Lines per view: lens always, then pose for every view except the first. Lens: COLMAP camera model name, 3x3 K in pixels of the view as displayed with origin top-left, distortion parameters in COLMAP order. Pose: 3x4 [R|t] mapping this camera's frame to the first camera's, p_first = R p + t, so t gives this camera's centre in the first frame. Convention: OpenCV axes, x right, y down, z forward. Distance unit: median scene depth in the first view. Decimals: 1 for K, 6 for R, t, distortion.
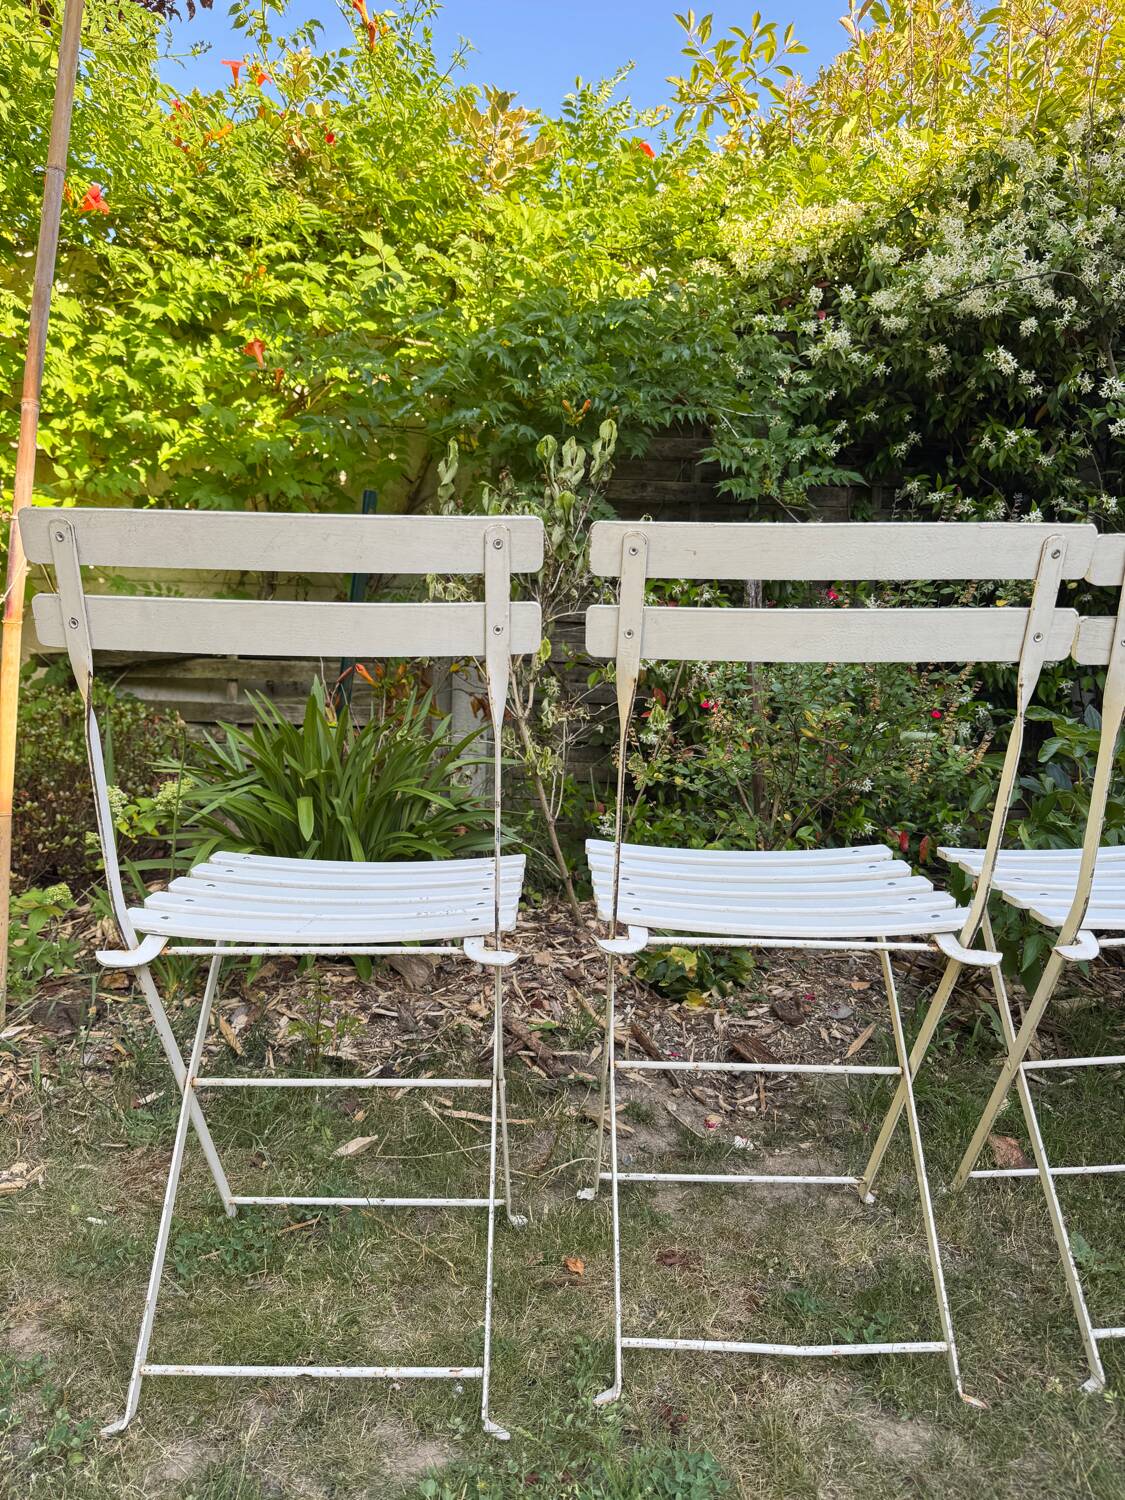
lens RADIAL K [[1069.5, 0, 559.7], [0, 1069.5, 736.1], [0, 0, 1]] dist [0.080886, -0.101921]
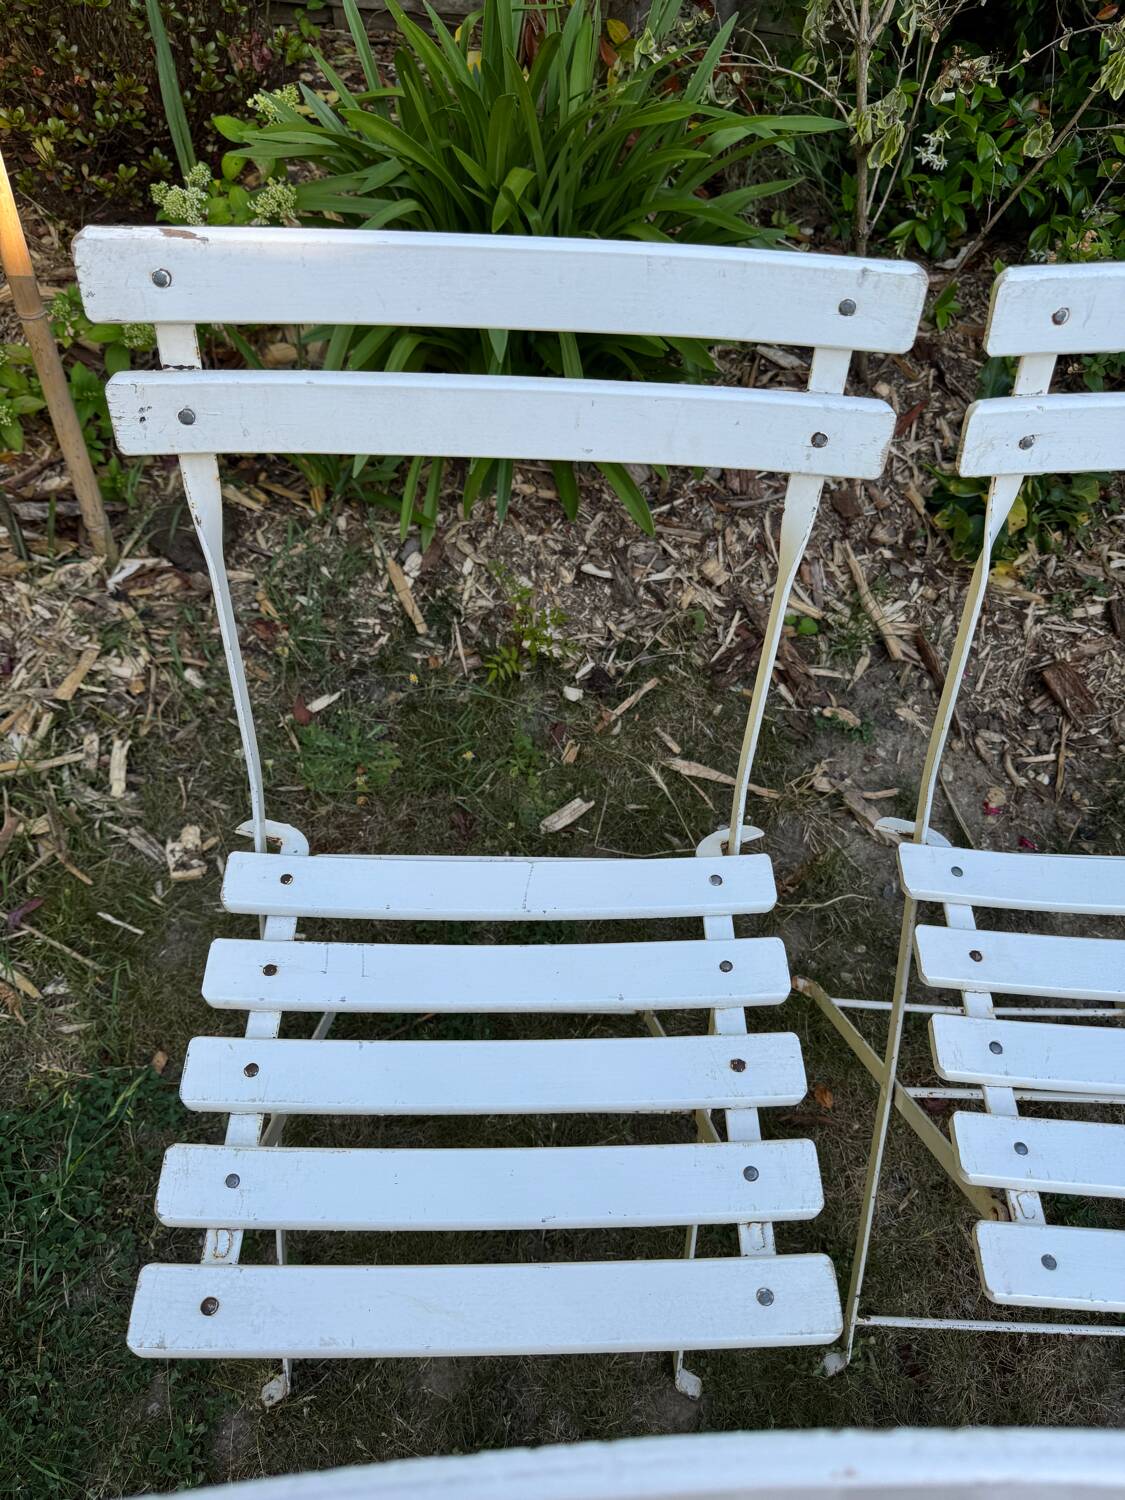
lens RADIAL K [[1069.5, 0, 550.8], [0, 1069.5, 774.5], [0, 0, 1]] dist [0.080886, -0.101921]
pose [[0.989061, 0.142500, -0.038117, -0.121306], [-0.058578, 0.616581, 0.785109, -0.211016], [0.135380, -0.774288, 0.618183, 0.347019]]
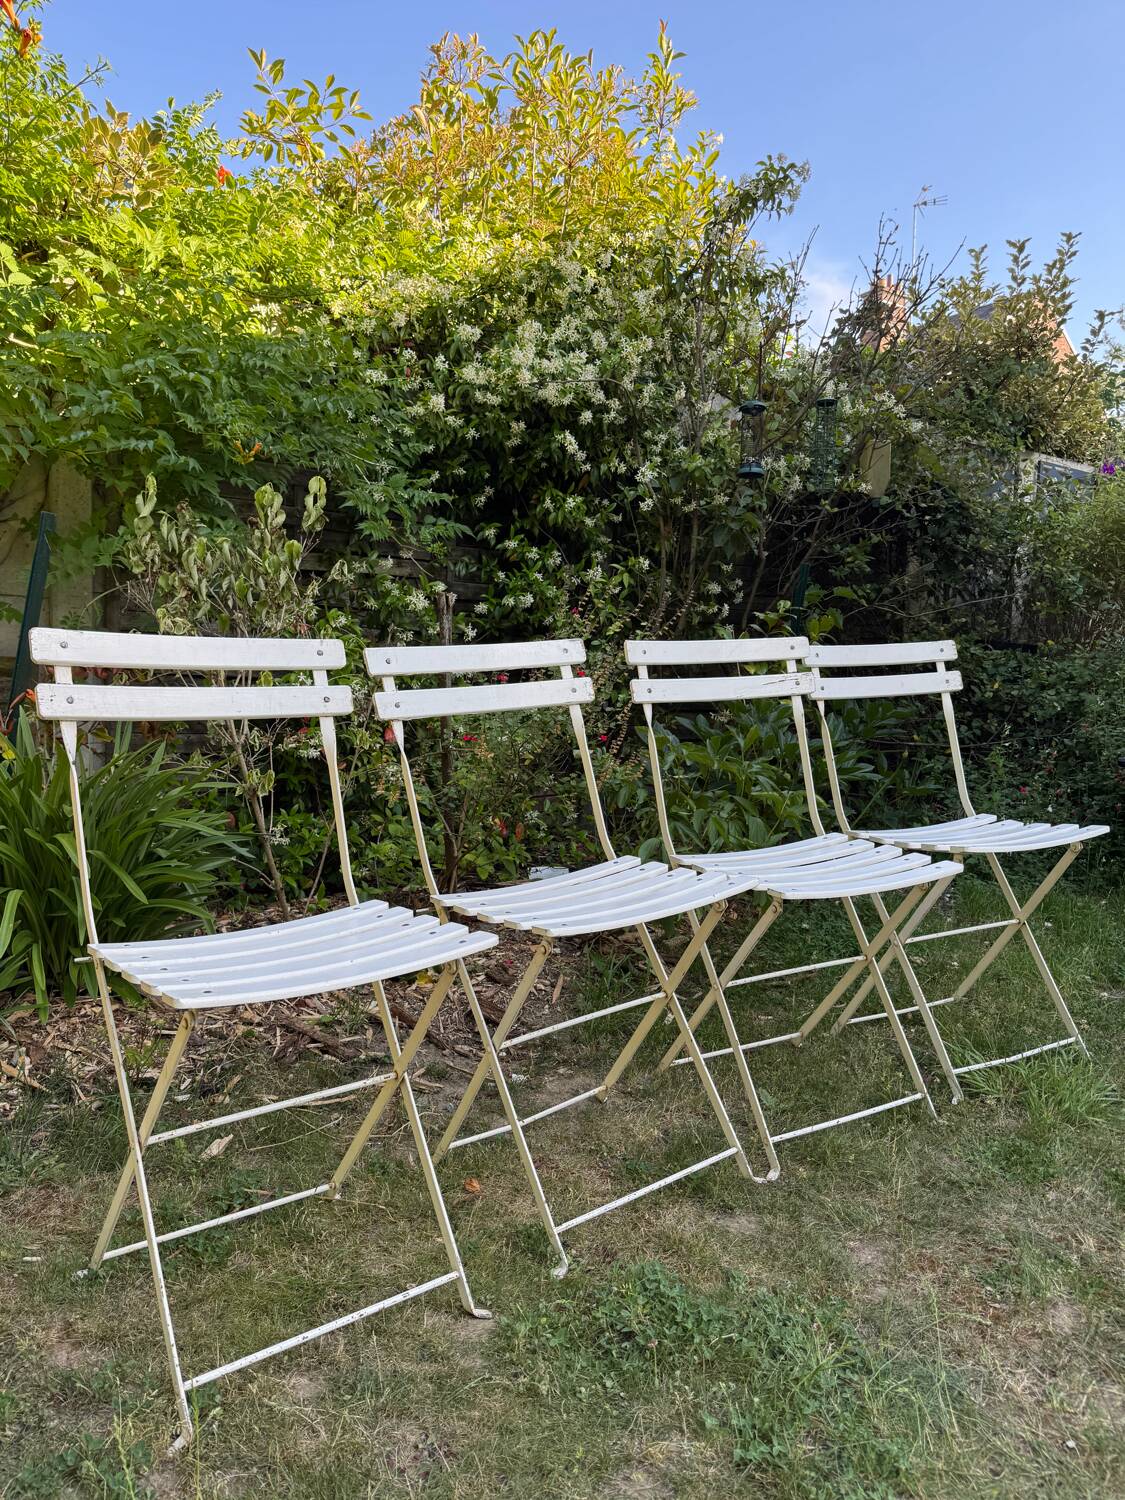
lens RADIAL K [[1098.2, 0, 565.9], [0, 1098.2, 759.8], [0, 0, 1]] dist [0.013992, -0.010733]
pose [[0.865427, -0.032309, 0.499993, -0.301218], [0.017994, 0.999279, 0.033427, -0.031209], [-0.500712, -0.019932, 0.865384, -0.122519]]
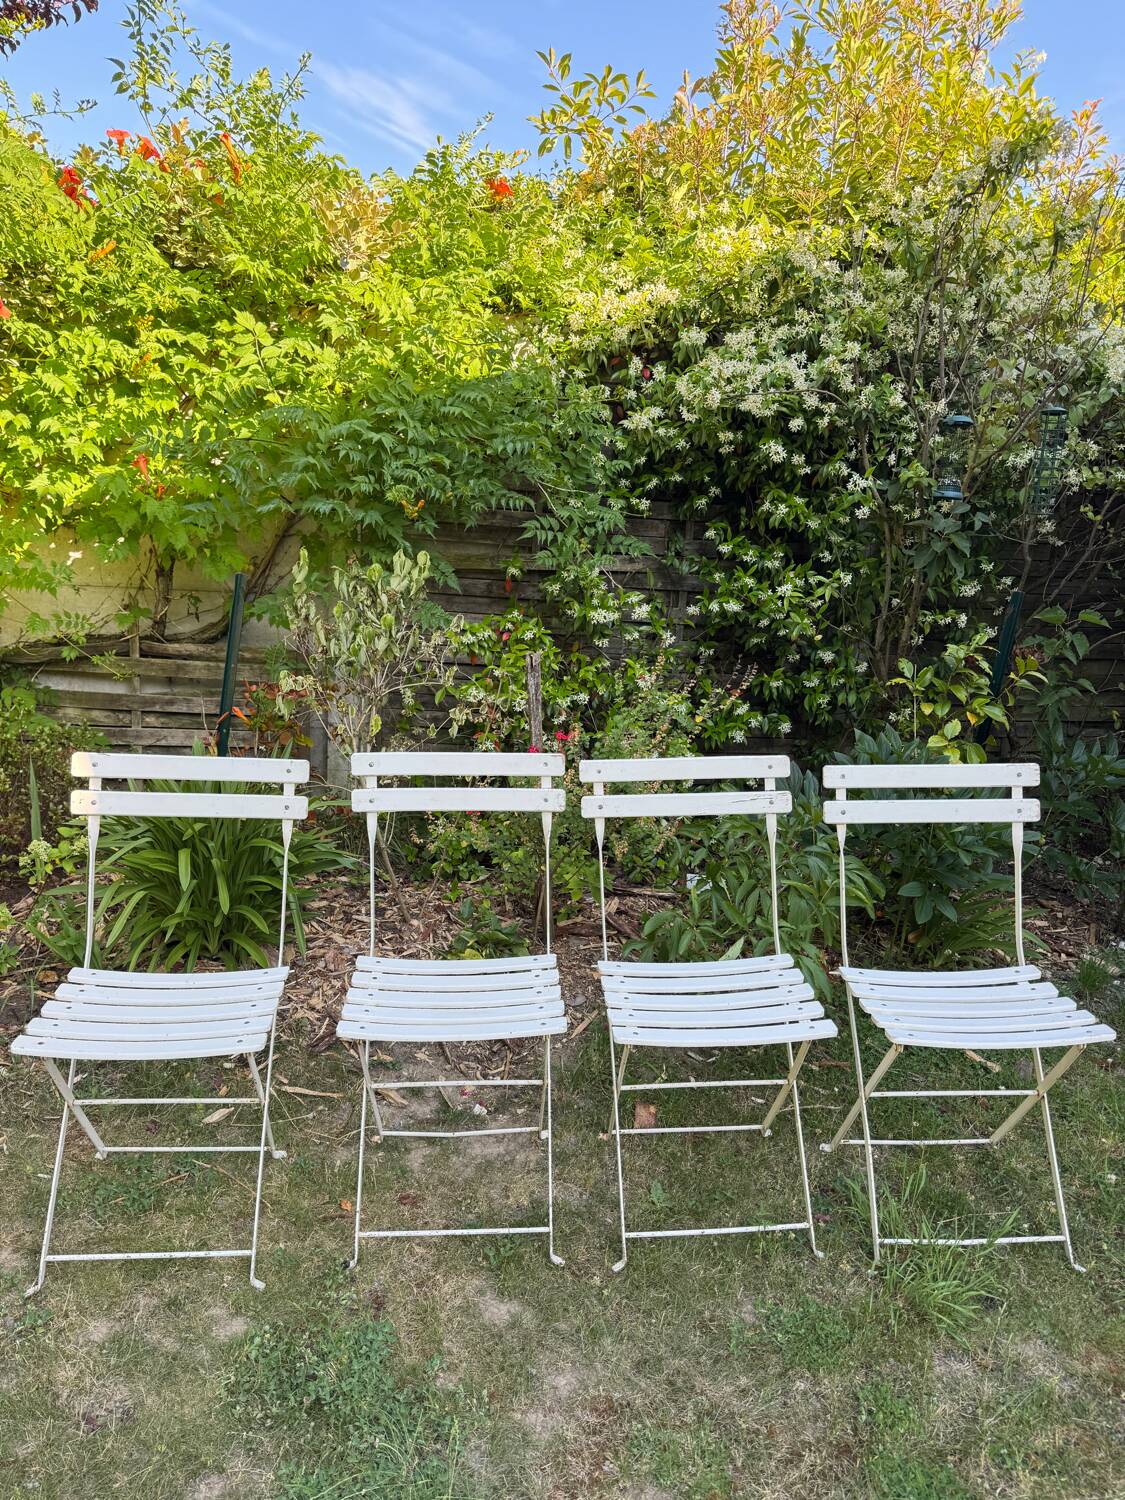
lens RADIAL K [[1069.5, 0, 558.6], [0, 1069.5, 744.0], [0, 0, 1]] dist [0.080886, -0.101921]
pose [[0.997798, 0.019060, 0.063524, 0.122734], [-0.028933, 0.986962, 0.158331, -0.264756], [-0.059678, -0.159820, 0.985341, -0.295762]]
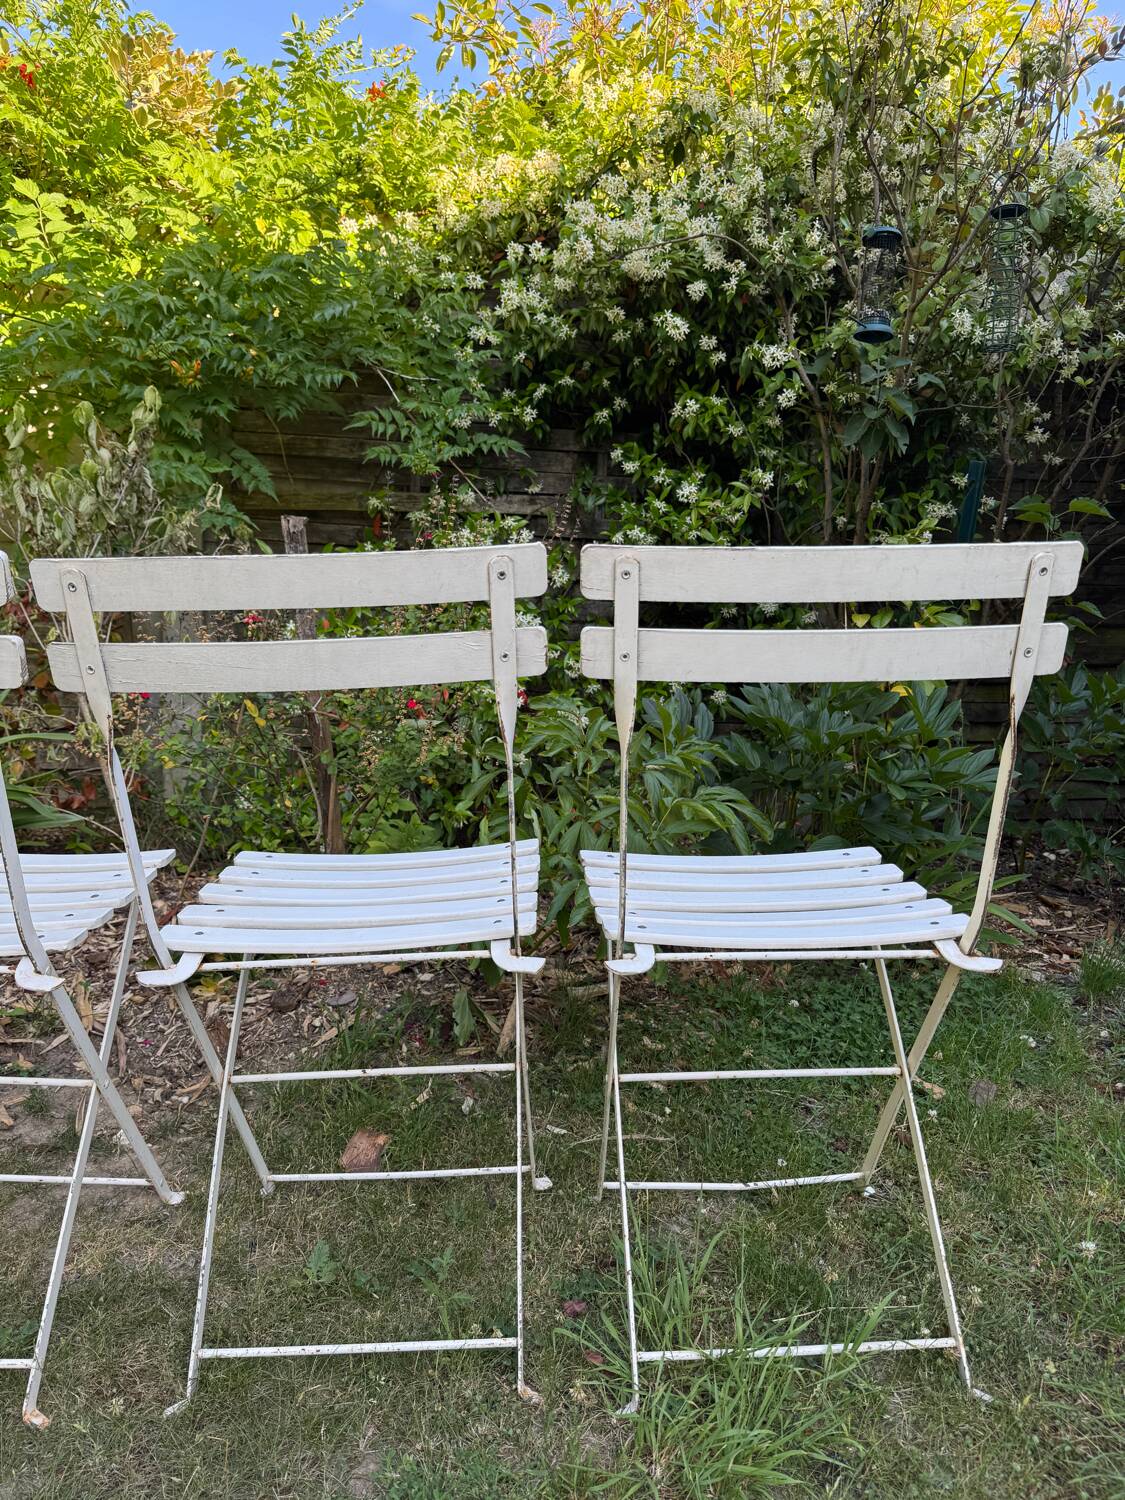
lens RADIAL K [[1061.0, 0, 553.7], [0, 1061.0, 747.5], [0, 0, 1]] dist [0.022195, -0.024715]
pose [[0.999865, 0.014858, -0.007020, 0.402700], [-0.014363, 0.997714, 0.066040, -0.038298], [0.007985, -0.065930, 0.997792, 0.027077]]
